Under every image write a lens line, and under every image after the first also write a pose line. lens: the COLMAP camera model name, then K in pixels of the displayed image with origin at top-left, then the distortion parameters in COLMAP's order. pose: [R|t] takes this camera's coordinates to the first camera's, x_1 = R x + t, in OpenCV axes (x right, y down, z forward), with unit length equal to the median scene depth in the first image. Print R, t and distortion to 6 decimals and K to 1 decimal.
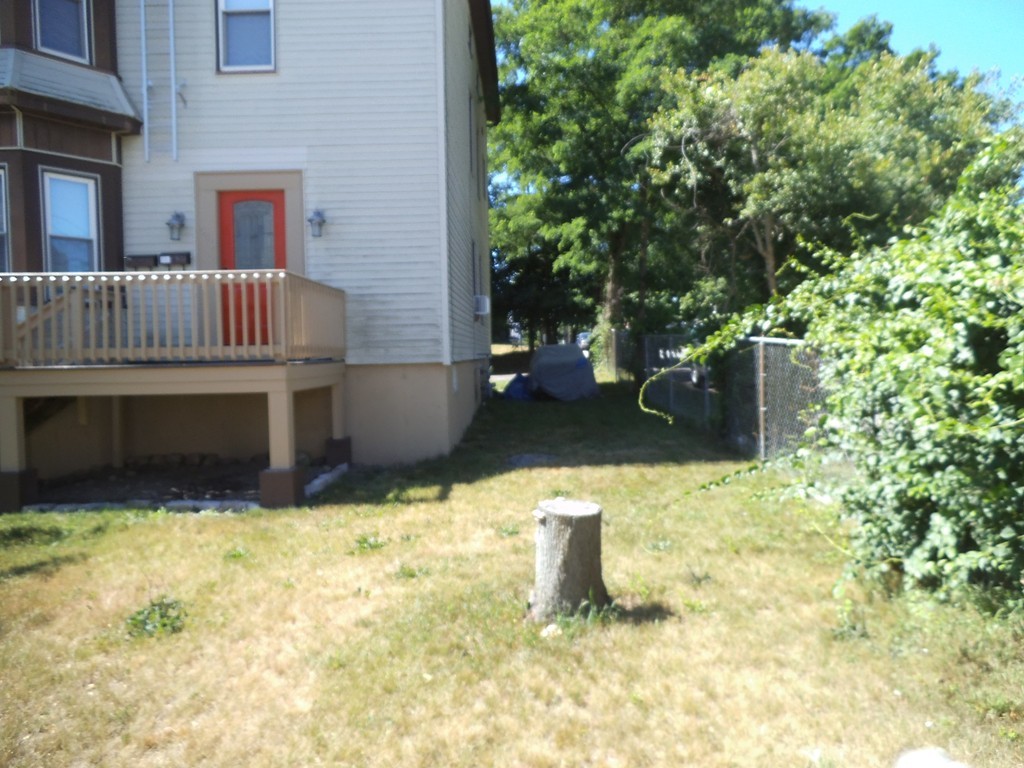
lens RADIAL K [[730.5, 0, 512.0], [0, 730.5, 384.0], [0, 0, 1]] dist [0.002009, 0.000006]
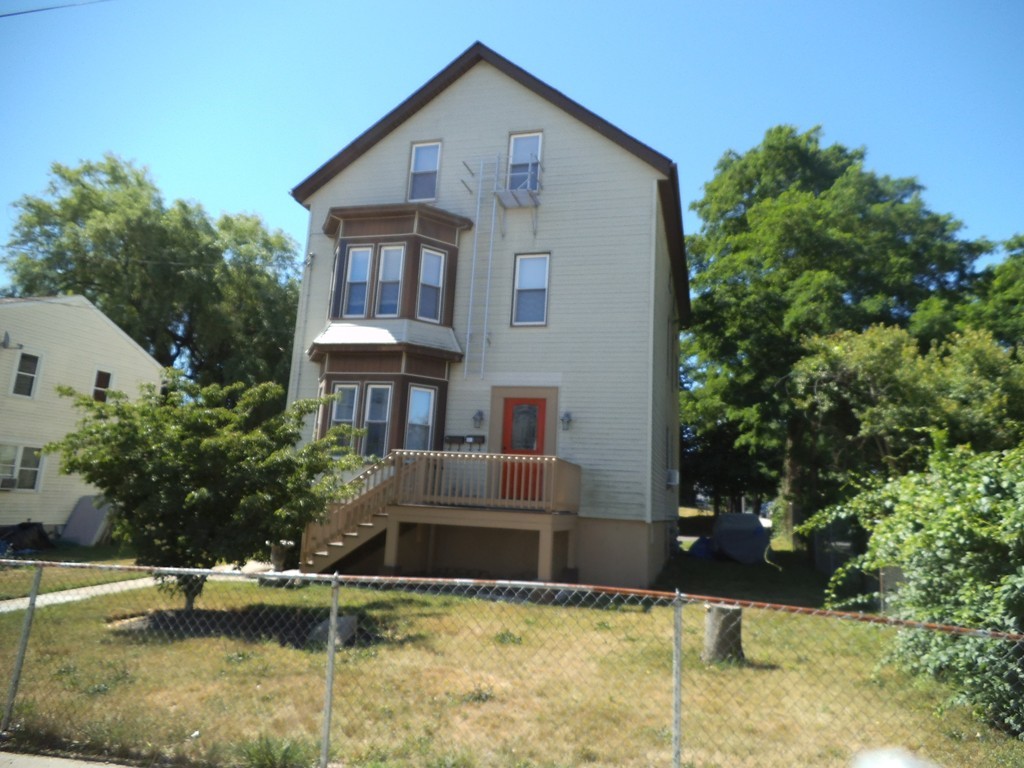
lens RADIAL K [[694.7, 0, 514.1], [0, 694.7, 364.5], [0, 0, 1]] dist [0.003834, 0.000555]
pose [[0.965221, 0.021479, -0.260550, 0.004930], [-0.084768, 0.968489, -0.234188, 0.014715], [0.247310, 0.248129, 0.936627, -0.417373]]
